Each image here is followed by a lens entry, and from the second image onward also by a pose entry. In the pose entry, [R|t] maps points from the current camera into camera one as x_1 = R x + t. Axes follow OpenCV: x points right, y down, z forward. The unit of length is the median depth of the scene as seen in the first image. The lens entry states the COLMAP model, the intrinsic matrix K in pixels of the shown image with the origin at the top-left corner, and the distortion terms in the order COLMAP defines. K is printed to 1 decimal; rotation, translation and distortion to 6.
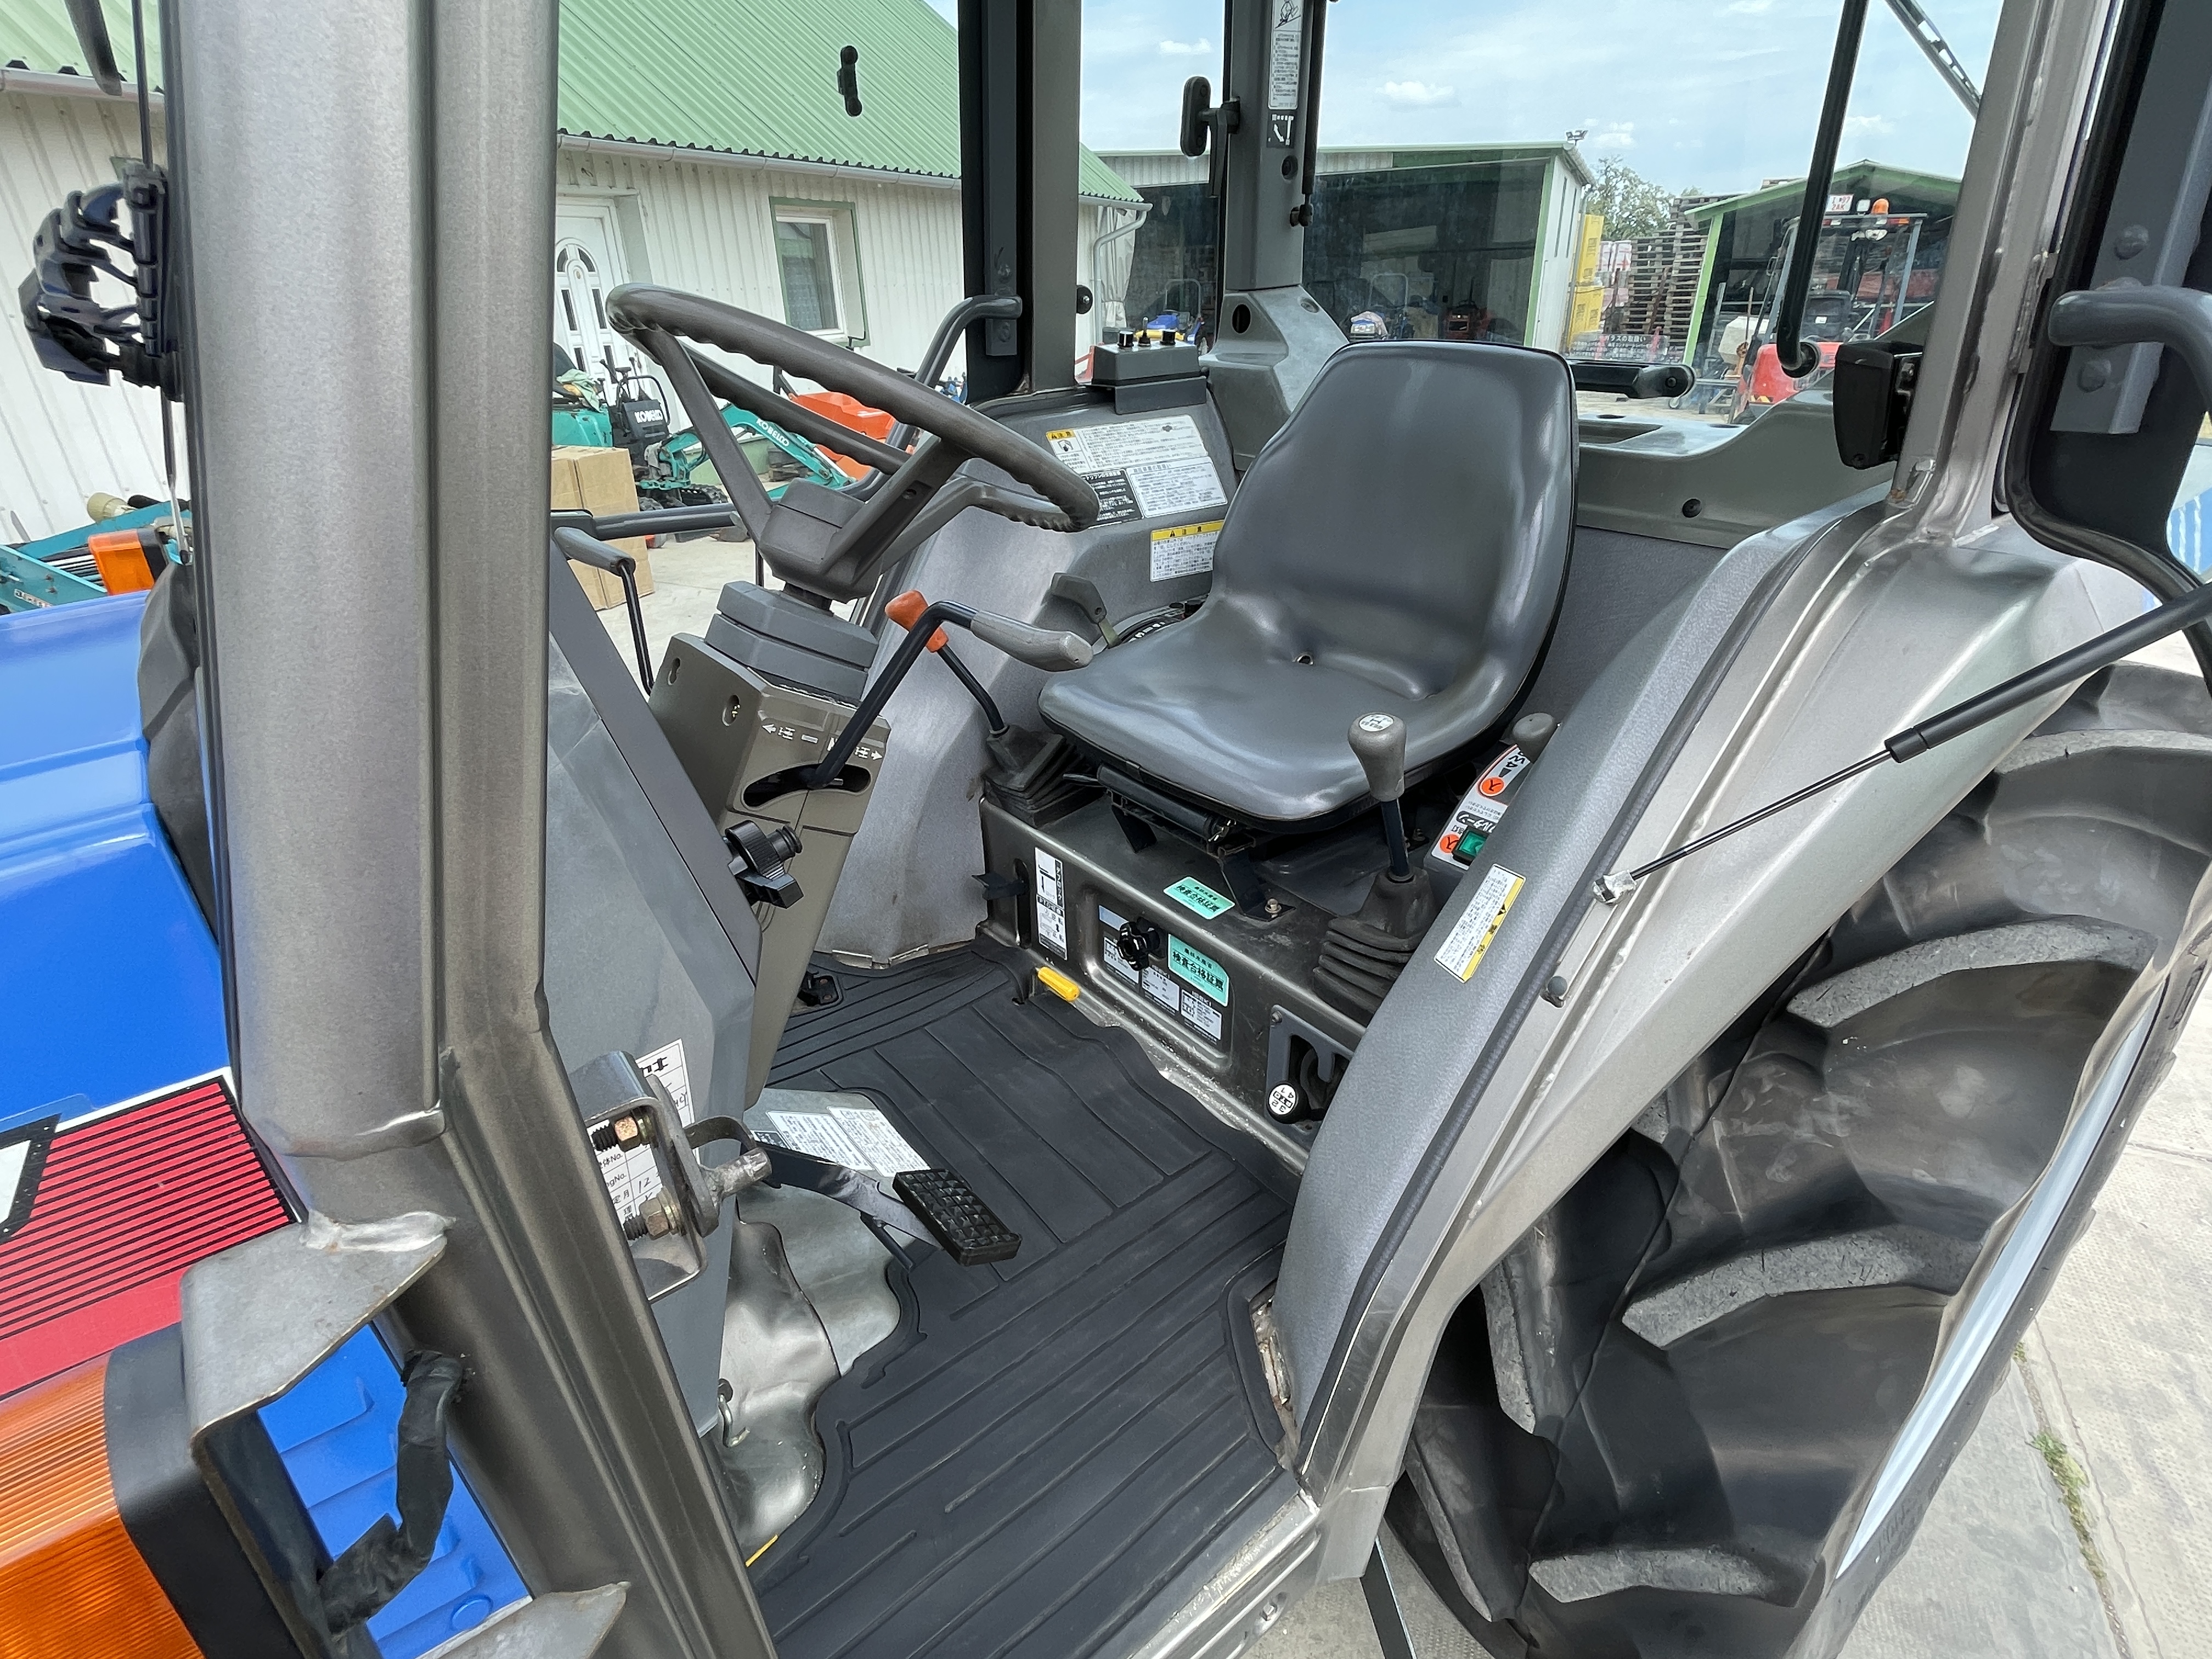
lens RADIAL K [[1102.4, 0, 1106.0], [0, 1102.4, 829.5], [0, 0, 1]] dist [-0.002023, -0.000387]
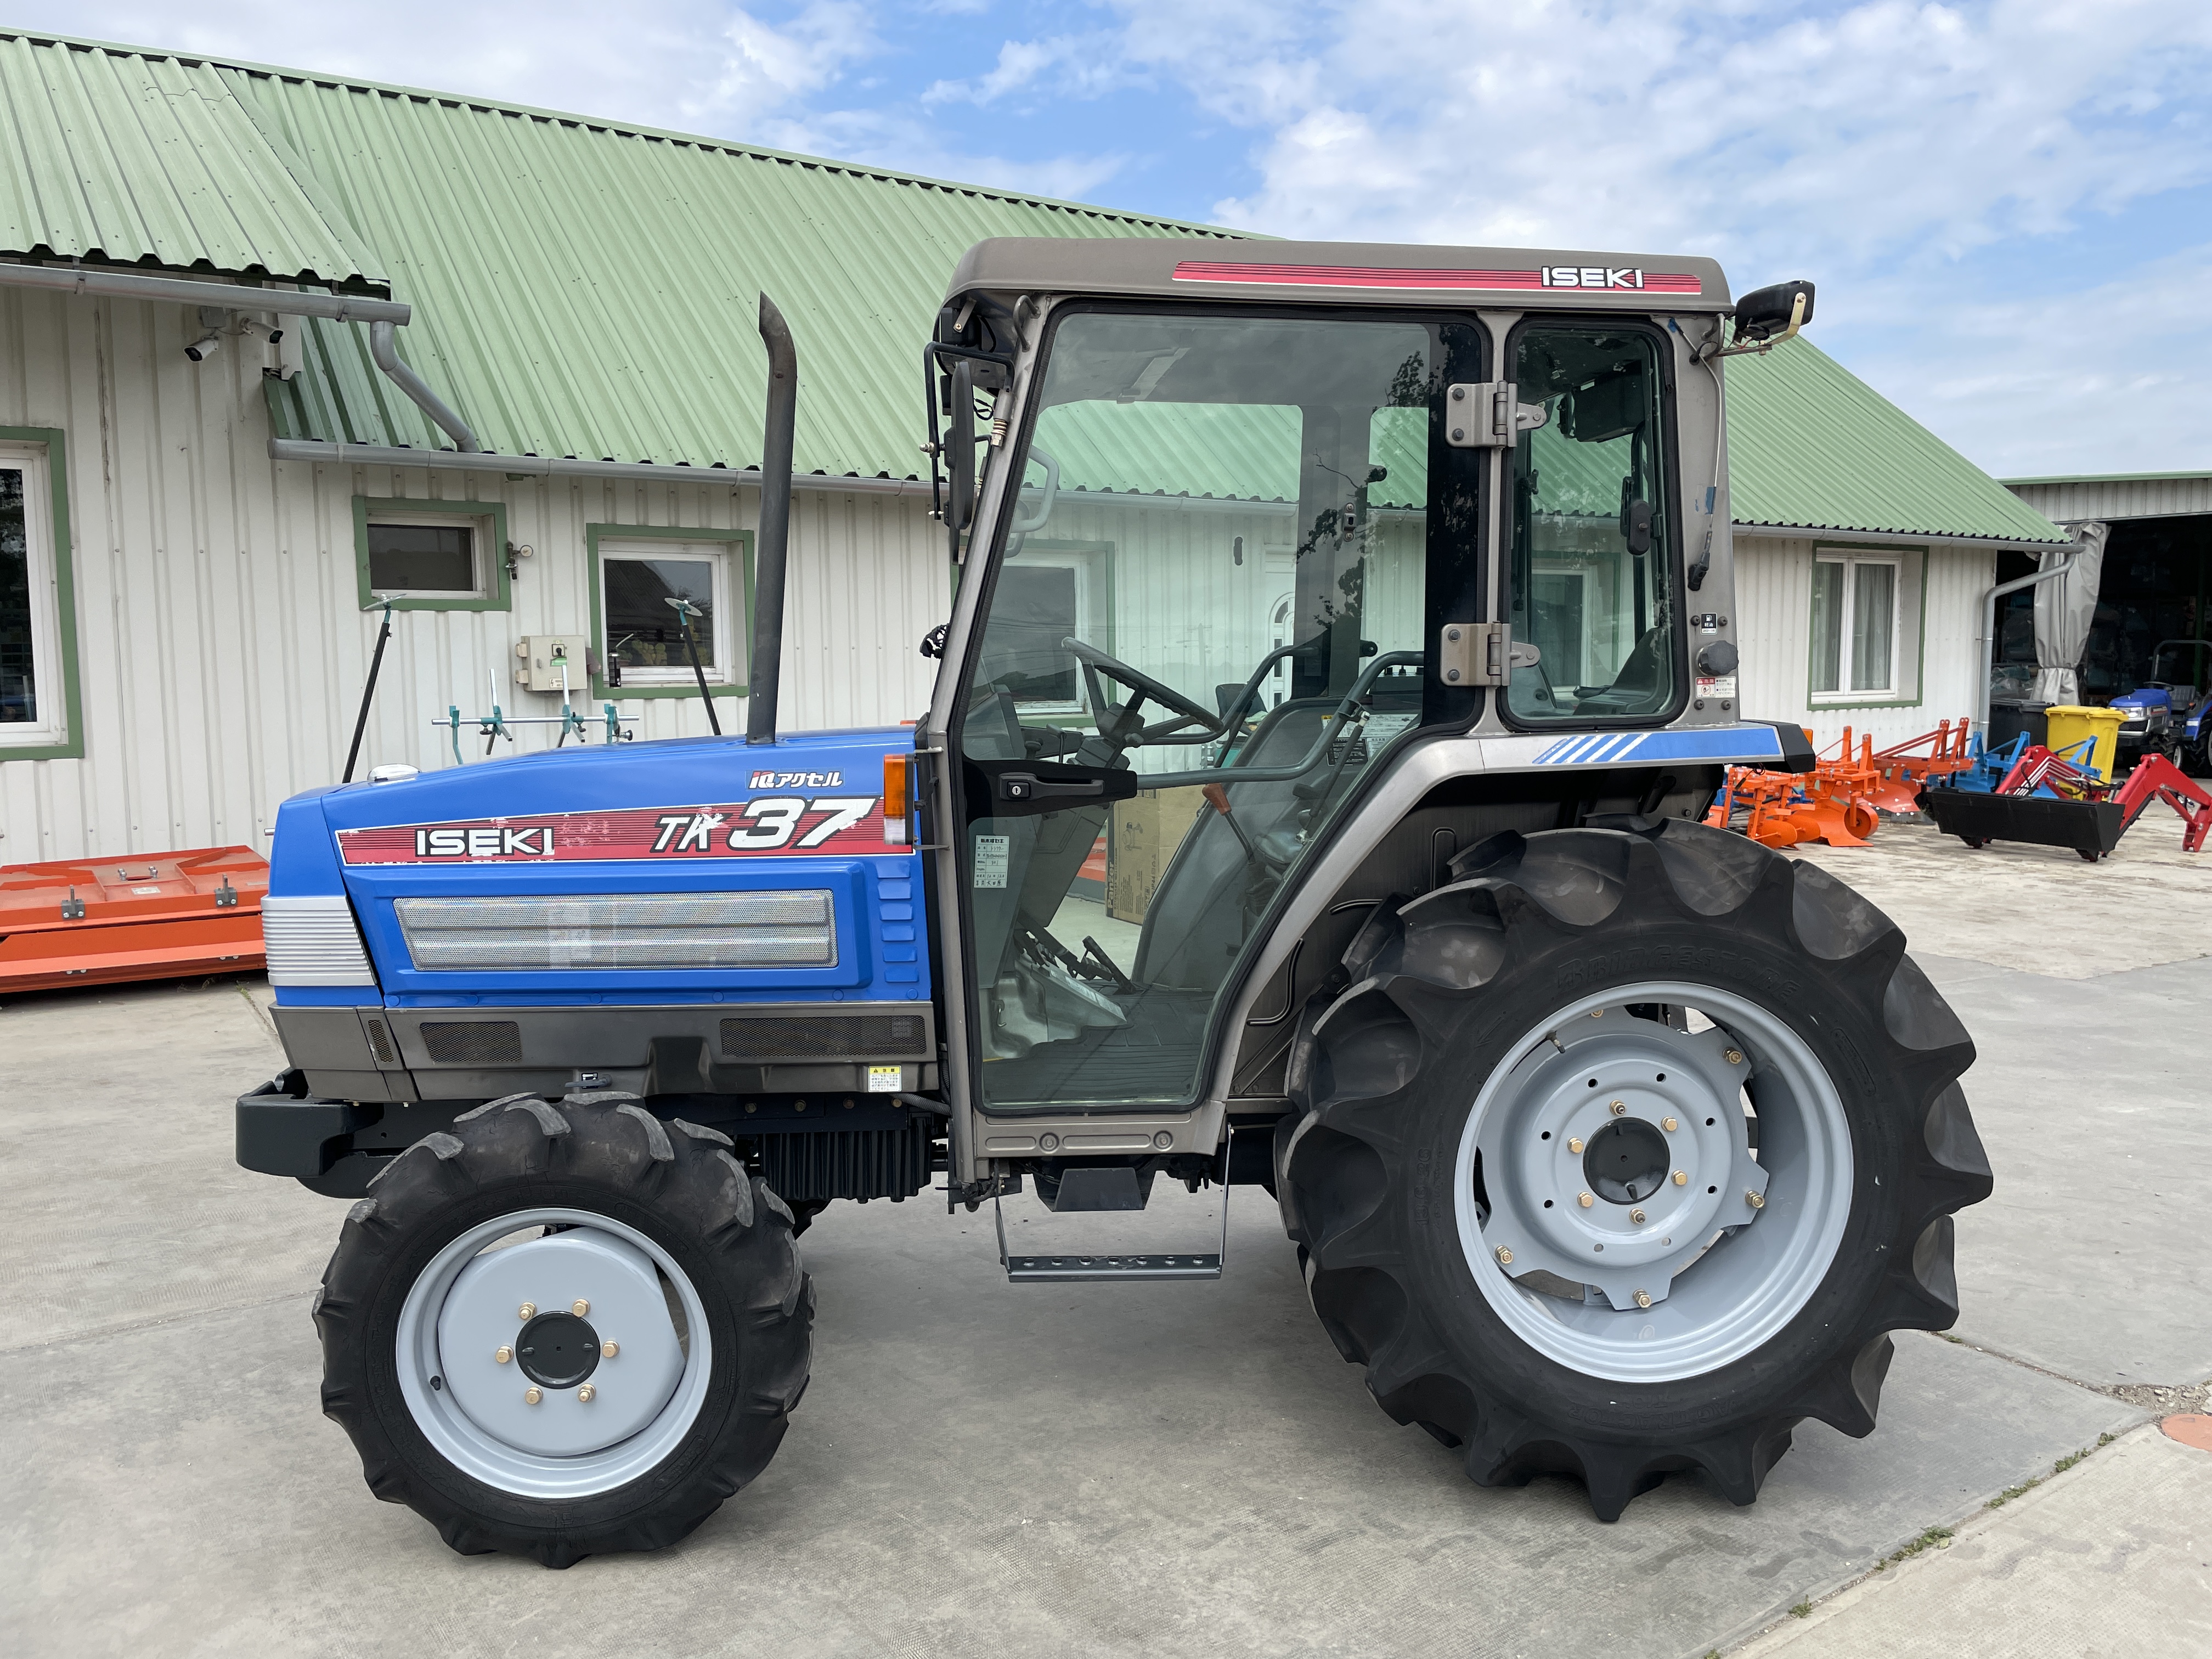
lens RADIAL K [[1698.9, 0, 1131.4], [0, 1698.9, 825.4], [0, 0, 1]] dist [0.104957, -0.157741]
pose [[0.850094, 0.076277, -0.521078, 1.084442], [-0.250263, 0.929104, -0.272277, 0.607282], [0.463367, 0.361868, 0.808915, -1.254435]]
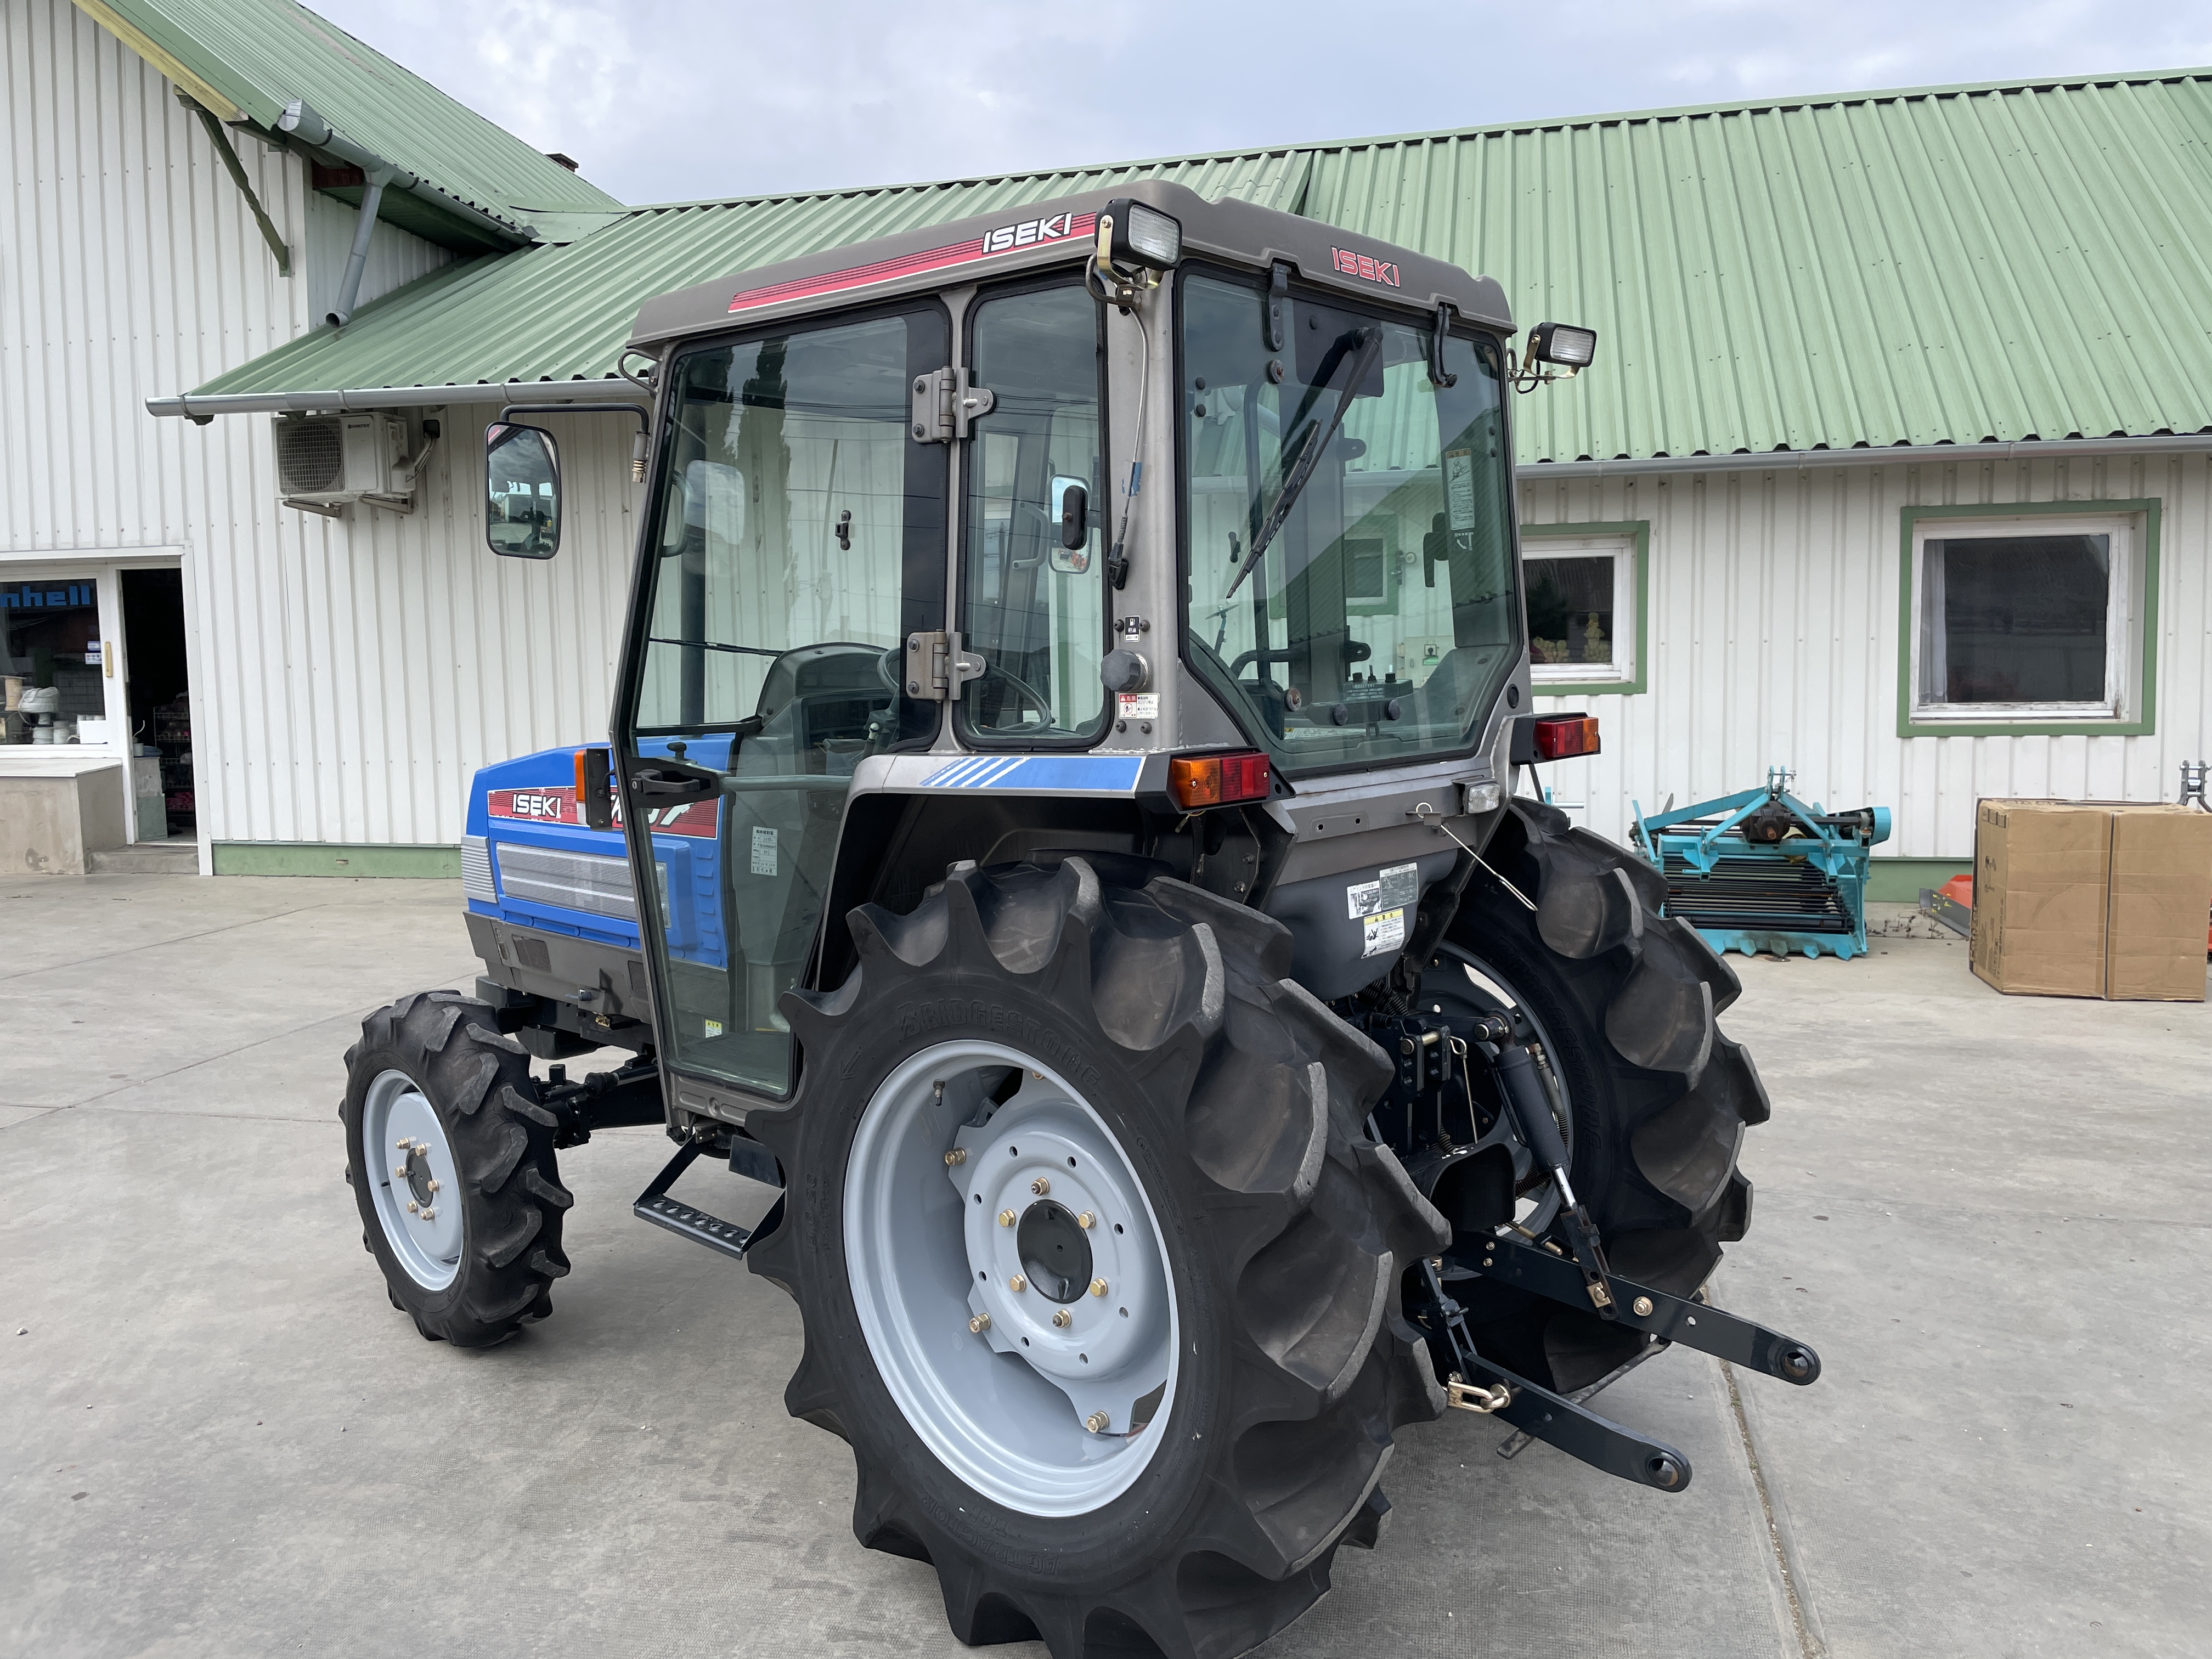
lens RADIAL K [[1690.7, 0, 1106.0], [0, 1690.7, 829.5], [0, 0, 1]] dist [0.105558, -0.156763]
pose [[0.182106, 0.123347, -0.975512, 2.210480], [-0.428465, 0.902912, 0.034182, -0.196991], [0.885017, 0.411748, 0.217276, 0.298934]]
